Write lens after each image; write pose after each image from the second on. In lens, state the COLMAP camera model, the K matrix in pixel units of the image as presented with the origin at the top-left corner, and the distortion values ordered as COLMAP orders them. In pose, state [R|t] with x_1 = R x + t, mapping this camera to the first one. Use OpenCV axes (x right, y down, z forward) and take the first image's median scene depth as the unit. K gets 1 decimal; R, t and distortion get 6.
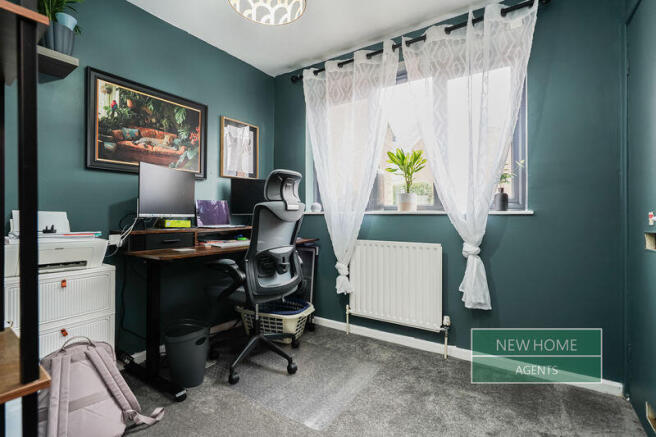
lens RADIAL K [[310.3, 0, 325.9], [0, 310.3, 213.5], [0, 0, 1]] dist [-0.029982, 0.019834]
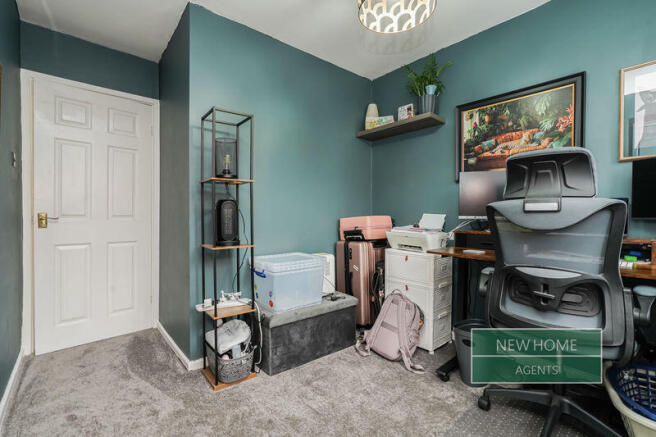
lens RADIAL K [[310.3, 0, 325.9], [0, 310.3, 213.5], [0, 0, 1]] dist [-0.029982, 0.019834]
pose [[-0.285223, -0.002925, -0.958457, 0.629208], [-0.004774, 0.999987, -0.001631, -0.004208], [0.958449, 0.004110, -0.285233, 0.770967]]
